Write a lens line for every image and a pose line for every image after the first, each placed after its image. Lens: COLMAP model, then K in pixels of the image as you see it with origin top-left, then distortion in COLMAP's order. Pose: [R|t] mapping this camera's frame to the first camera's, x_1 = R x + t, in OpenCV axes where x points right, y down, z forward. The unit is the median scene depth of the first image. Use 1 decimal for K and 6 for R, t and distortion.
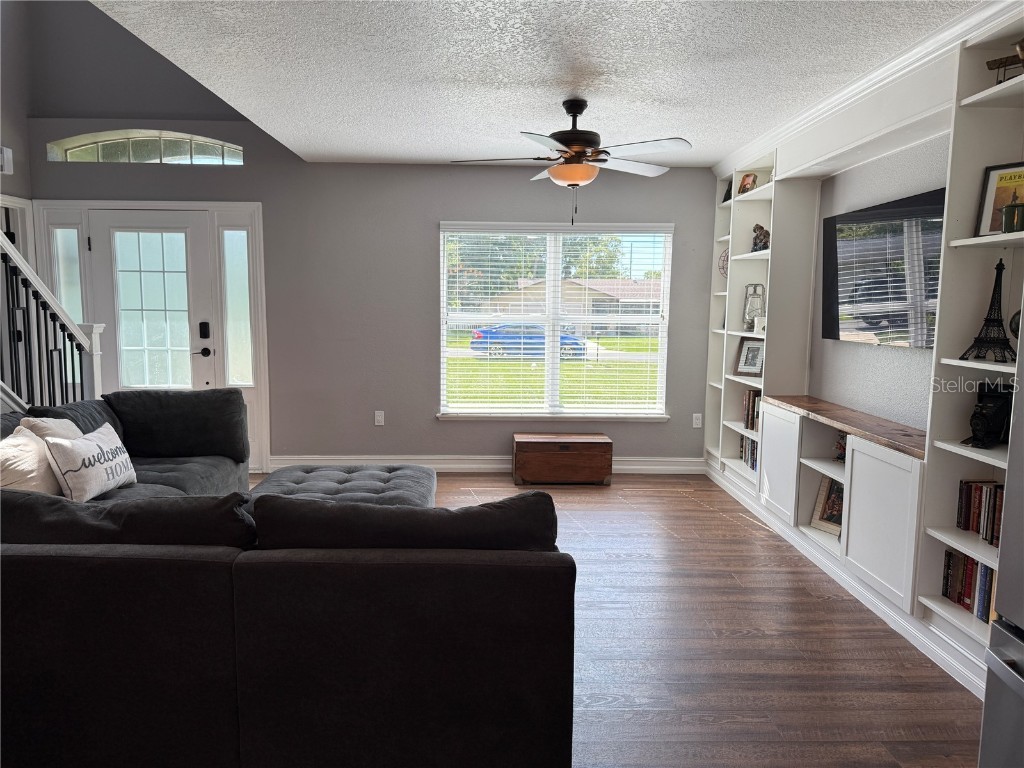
lens RADIAL K [[722.3, 0, 512.0], [0, 722.3, 384.0], [0, 0, 1]] dist [0.075365, -0.092508]
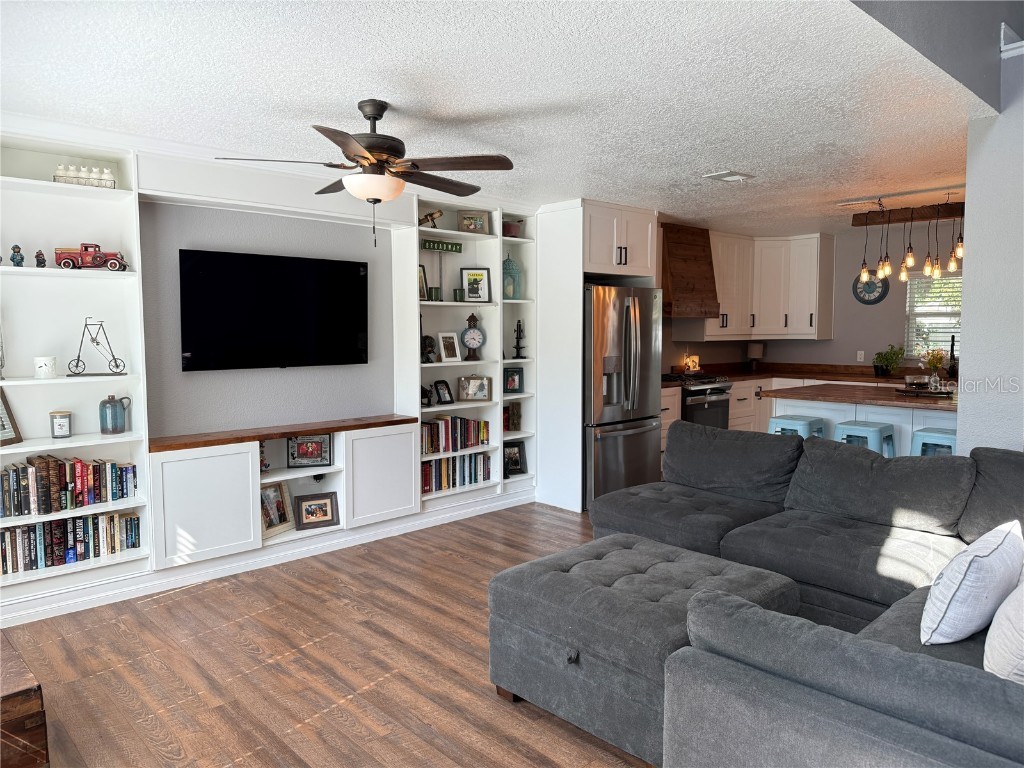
lens RADIAL K [[722.3, 0, 512.0], [0, 722.3, 384.0], [0, 0, 1]] dist [0.075365, -0.092508]
pose [[-0.673299, -0.067843, 0.736251, -0.578322], [0.081026, 0.983014, 0.164679, -0.167313], [-0.734917, 0.170533, -0.656365, 1.308777]]
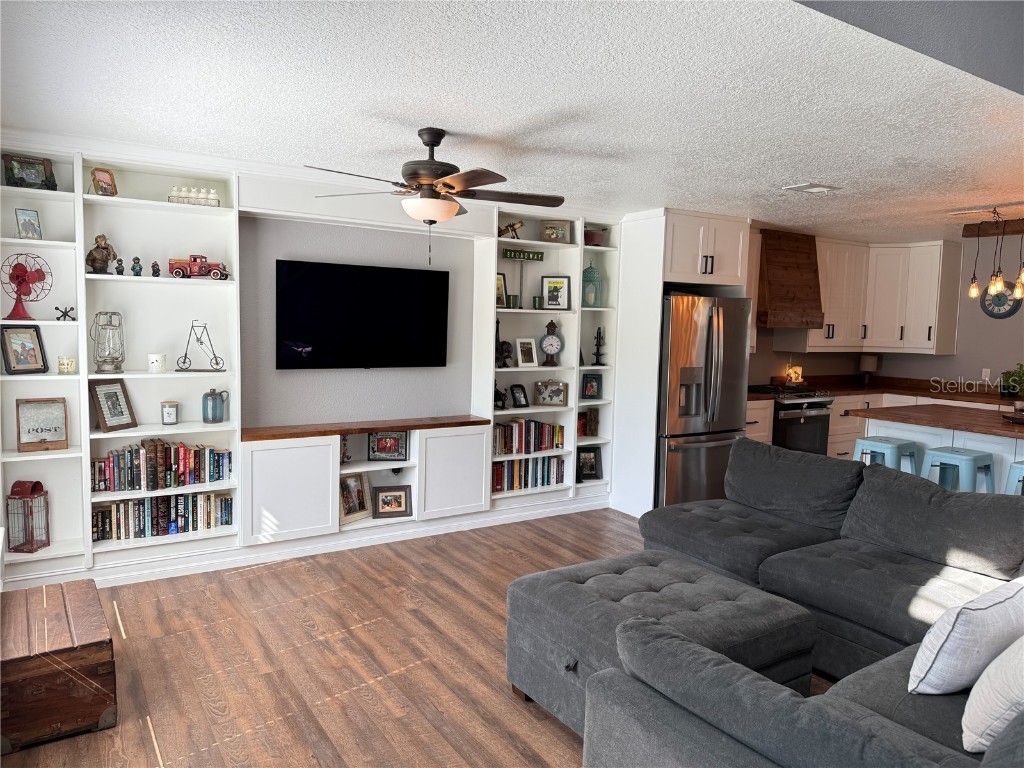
lens RADIAL K [[722.3, 0, 512.0], [0, 722.3, 384.0], [0, 0, 1]] dist [0.075365, -0.092508]
pose [[-0.527477, -0.099915, 0.843674, -0.661186], [0.068657, 0.984799, 0.159553, -0.185374], [-0.846791, 0.142084, -0.512599, 1.249967]]
